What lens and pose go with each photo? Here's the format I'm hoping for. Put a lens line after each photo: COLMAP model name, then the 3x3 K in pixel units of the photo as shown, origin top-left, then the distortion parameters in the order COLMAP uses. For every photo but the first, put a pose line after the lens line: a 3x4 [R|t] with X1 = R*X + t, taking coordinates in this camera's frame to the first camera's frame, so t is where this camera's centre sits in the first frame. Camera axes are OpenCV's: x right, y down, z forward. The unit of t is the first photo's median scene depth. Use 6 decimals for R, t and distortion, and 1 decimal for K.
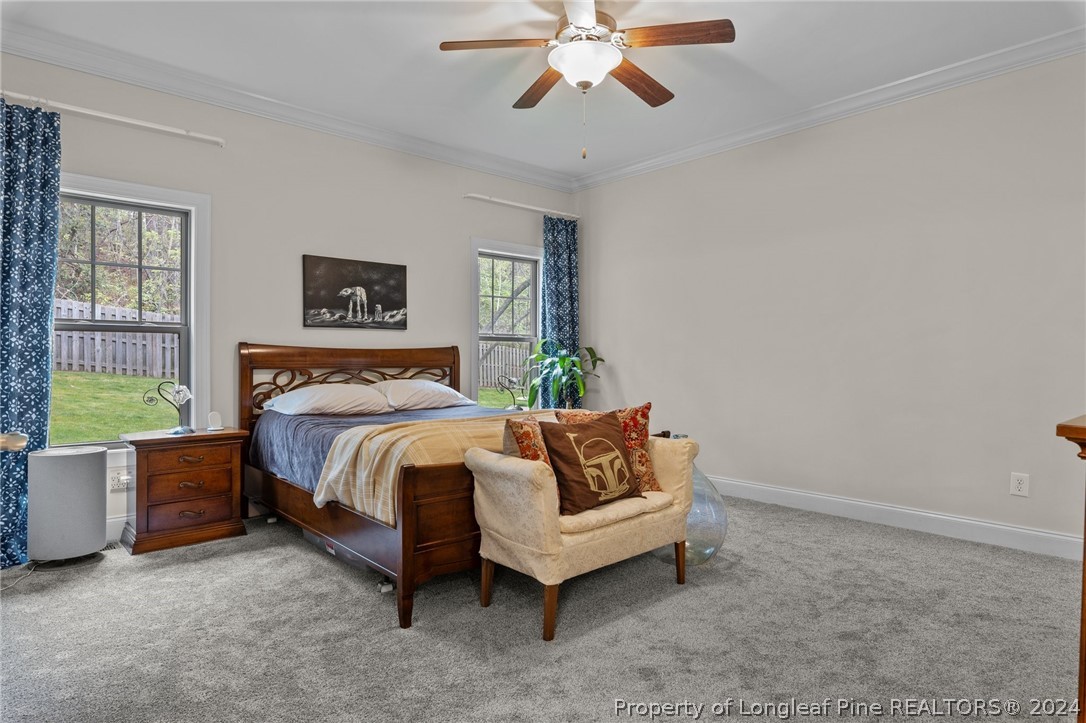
lens RADIAL K [[616.4, 0, 541.9], [0, 616.4, 358.1], [0, 0, 1]] dist [-0.005196, 0.000222]
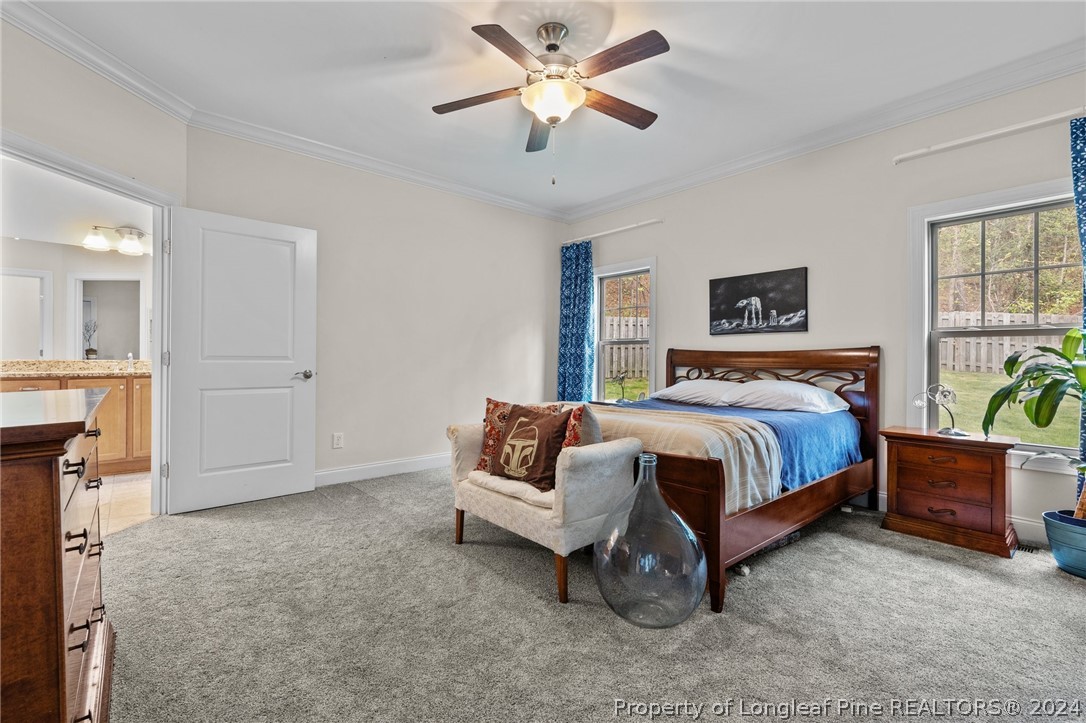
lens RADIAL K [[475.1, 0, 533.1], [0, 475.1, 358.7], [0, 0, 1]] dist [0.005774, -0.002983]
pose [[-0.031689, 0.000797, -0.999497, 0.594649], [-0.006724, 0.999977, 0.001010, 0.000574], [0.999475, 0.006753, -0.031683, 0.617993]]
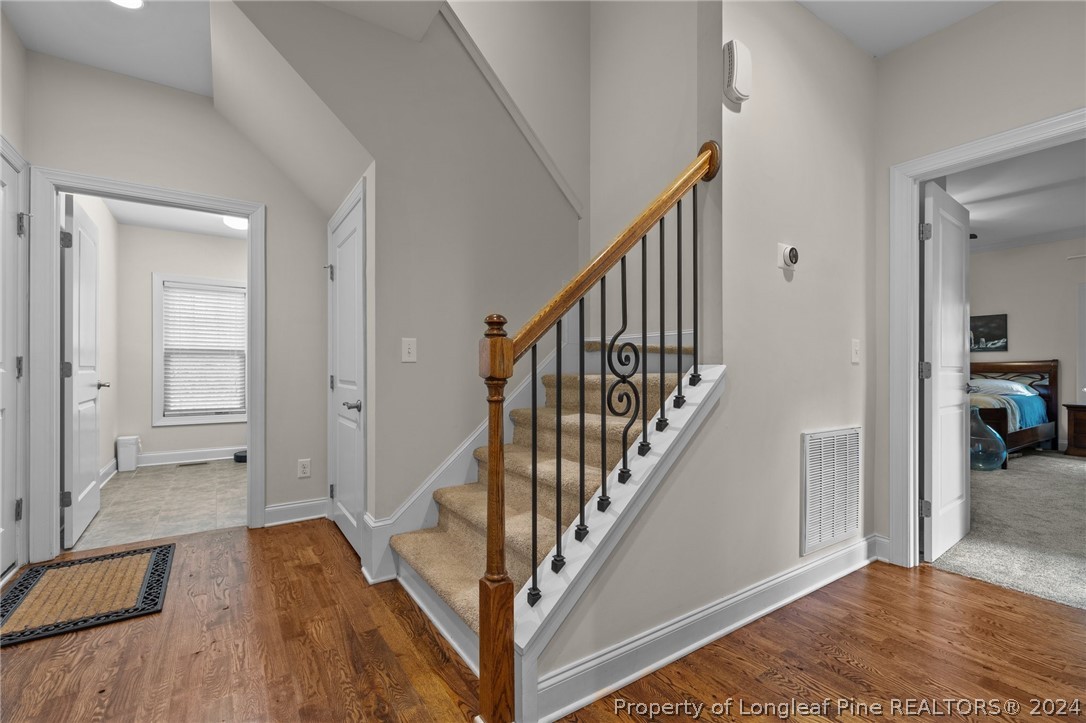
lens RADIAL K [[475.1, 0, 538.4], [0, 475.1, 365.1], [0, 0, 1]] dist [0.005774, -0.002983]
pose [[-0.138067, -0.004477, -0.990413, 1.364564], [-0.002628, 0.999988, -0.004154, 0.003142], [0.990419, 0.002029, -0.138077, -0.126847]]
